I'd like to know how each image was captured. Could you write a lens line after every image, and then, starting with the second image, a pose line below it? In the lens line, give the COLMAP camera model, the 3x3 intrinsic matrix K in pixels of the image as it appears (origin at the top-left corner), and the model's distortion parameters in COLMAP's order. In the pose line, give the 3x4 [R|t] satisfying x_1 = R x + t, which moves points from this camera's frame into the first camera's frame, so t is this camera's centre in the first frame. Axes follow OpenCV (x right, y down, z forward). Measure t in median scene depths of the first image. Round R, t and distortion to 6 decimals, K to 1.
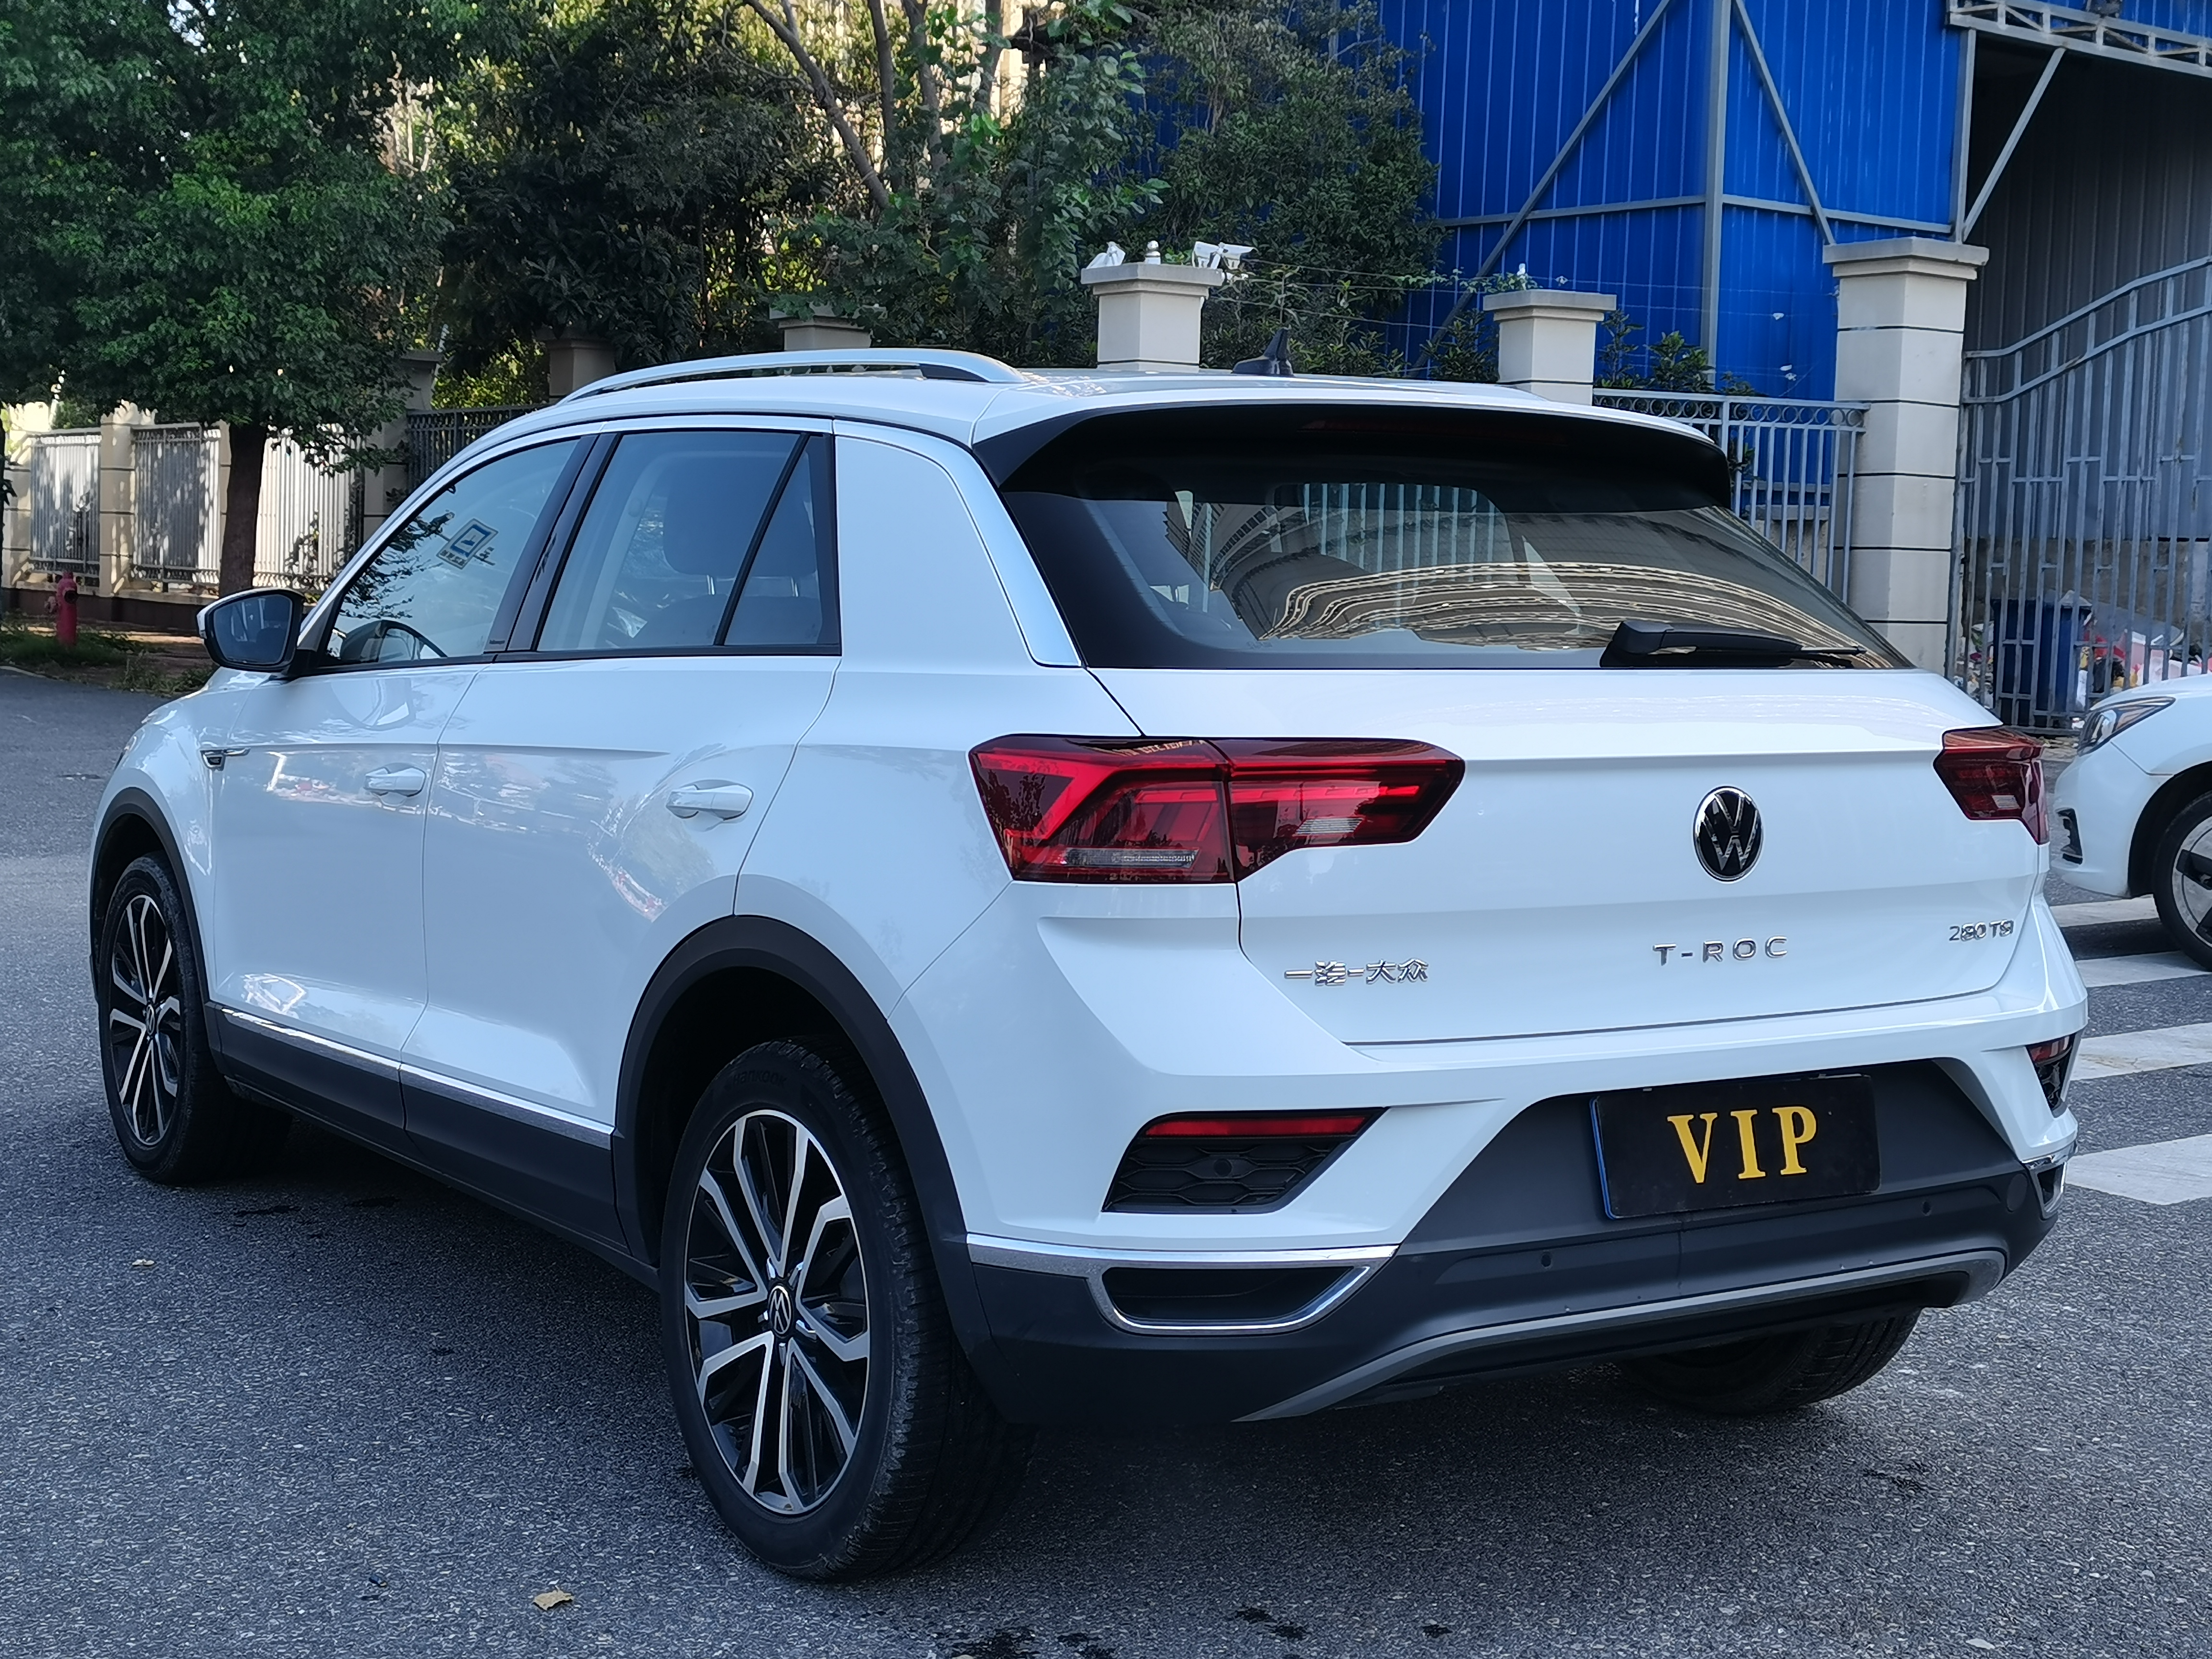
lens RADIAL K [[2927.7, 0, 1106.0], [0, 2927.7, 829.5], [0, 0, 1]] dist [0.034801, 0.058965]
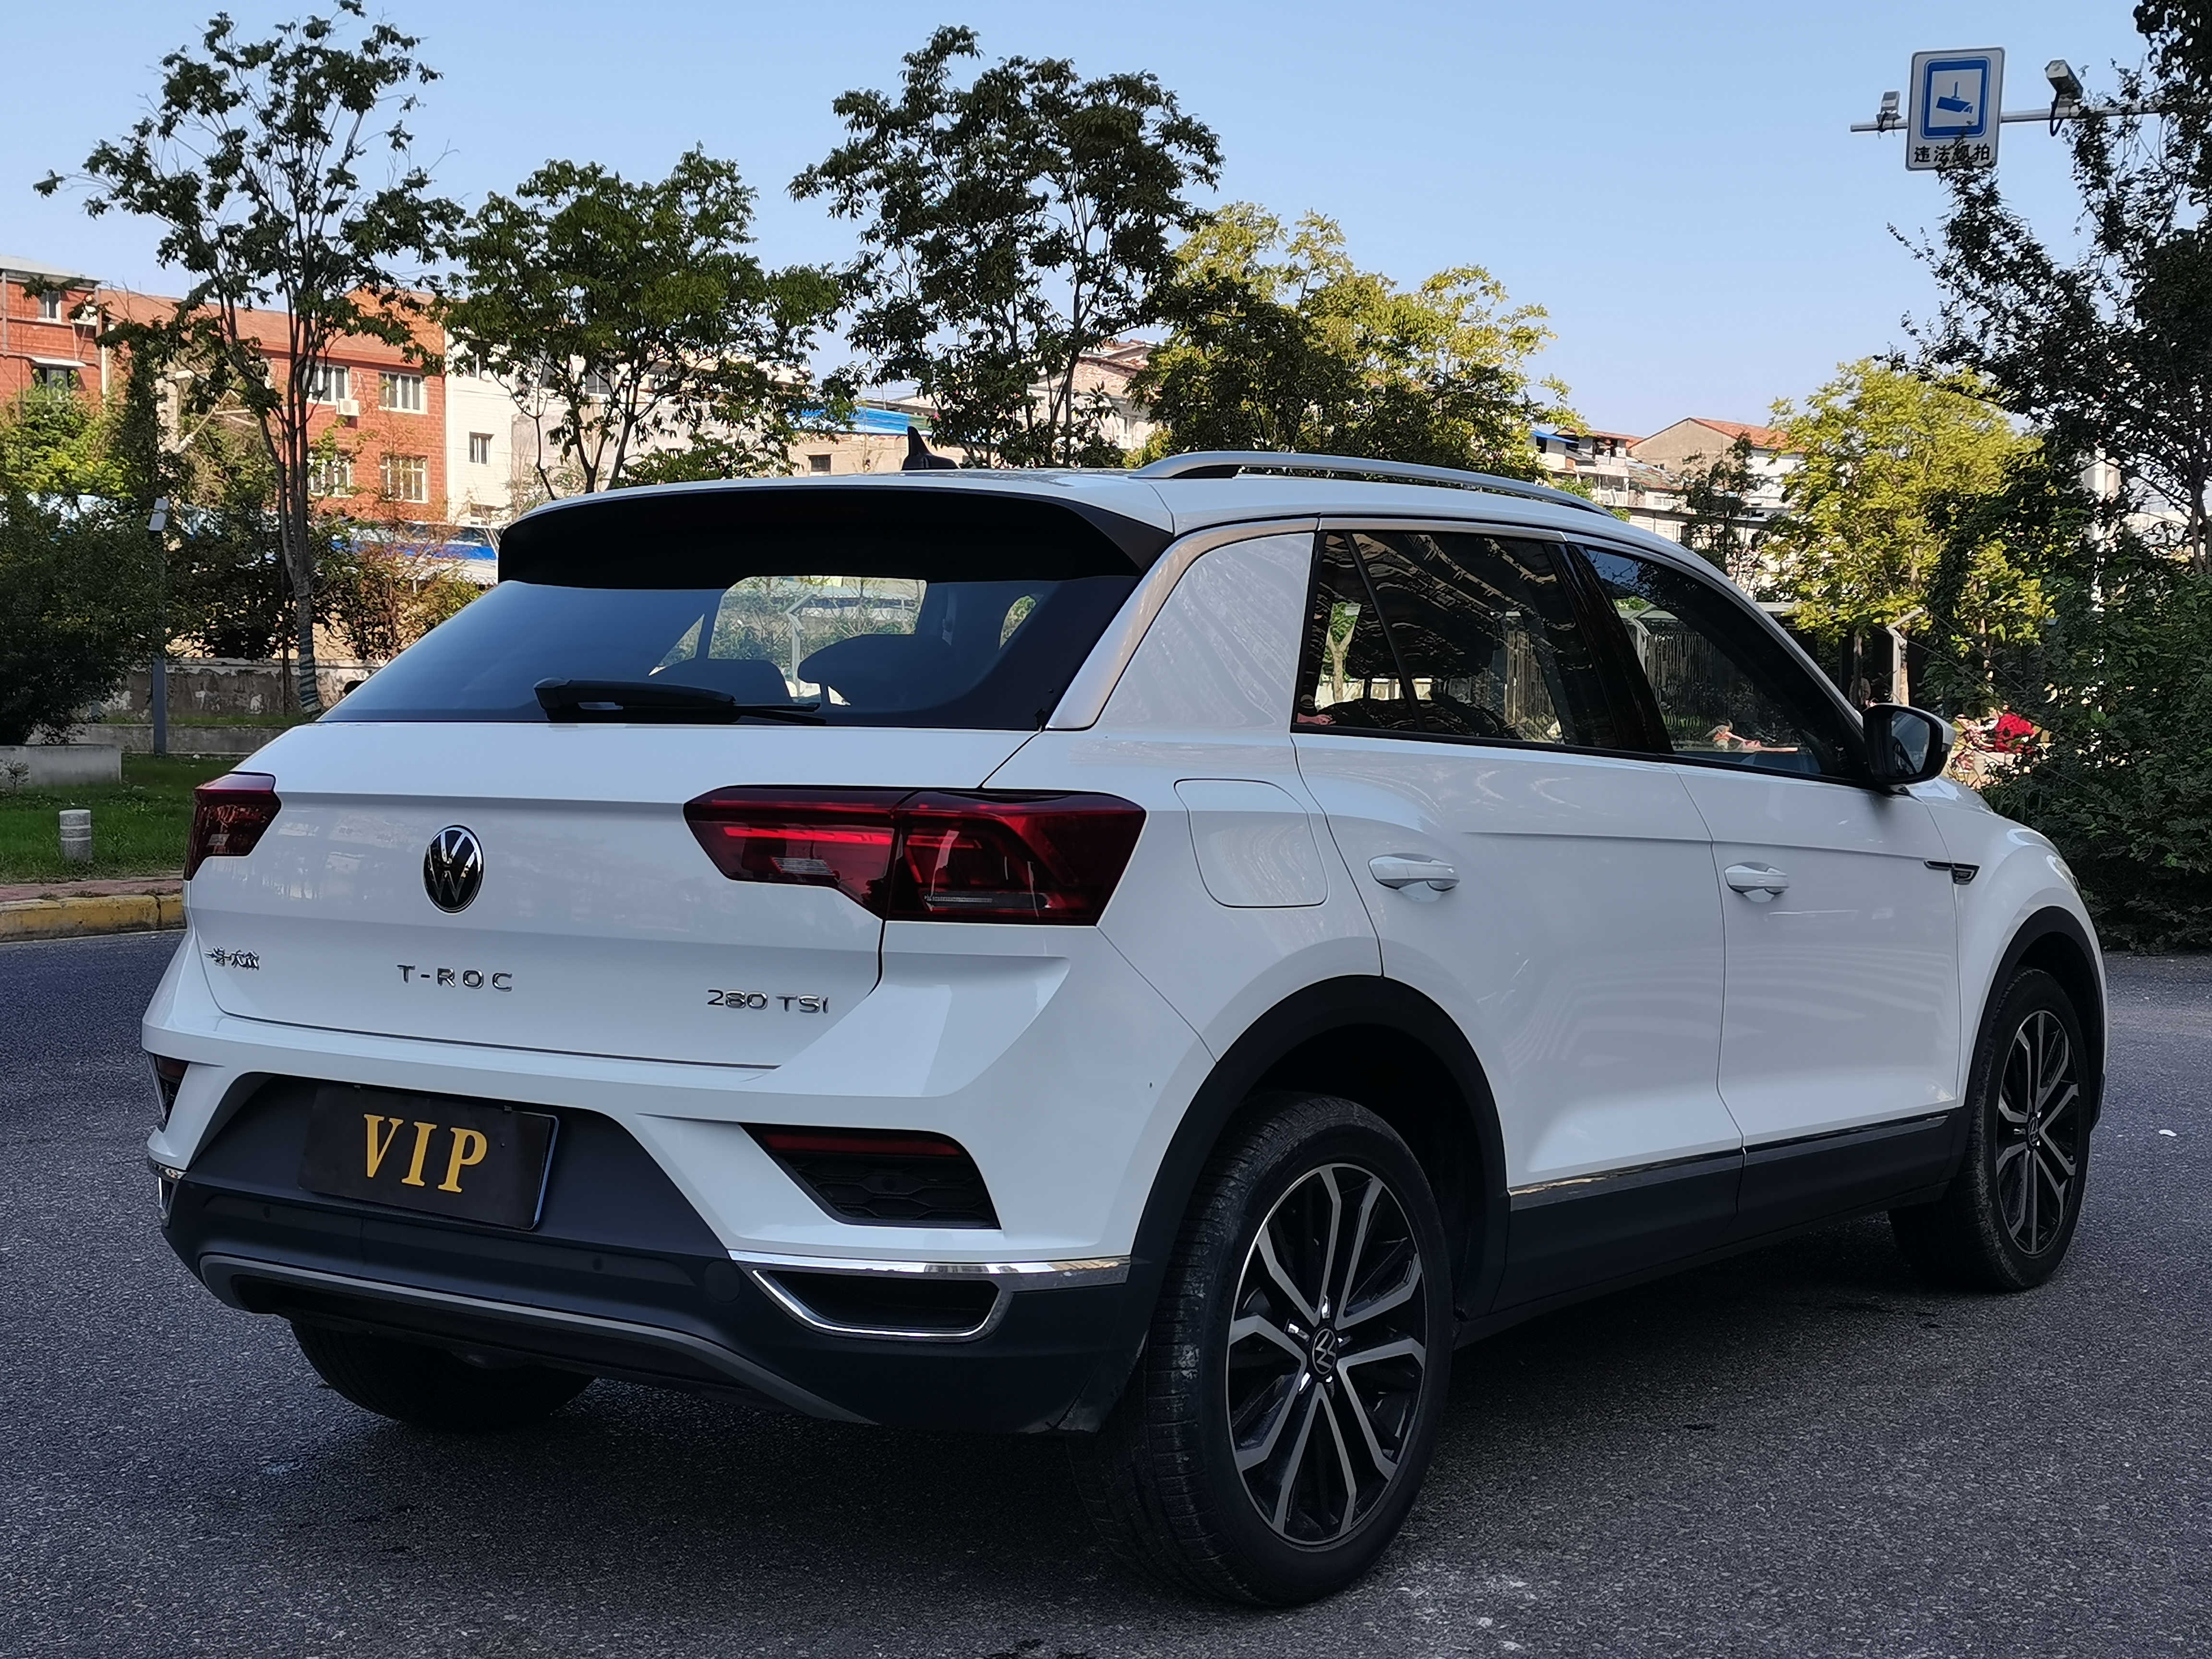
lens RADIAL K [[2955.9, 0, 1138.1], [0, 2955.9, 825.9], [0, 0, 1]] dist [0.053791, -0.015595]
pose [[0.363370, 0.013823, -0.931542, 1.323351], [-0.080015, 0.996658, -0.016422, -0.016398], [0.928203, 0.080505, 0.363262, 0.832940]]
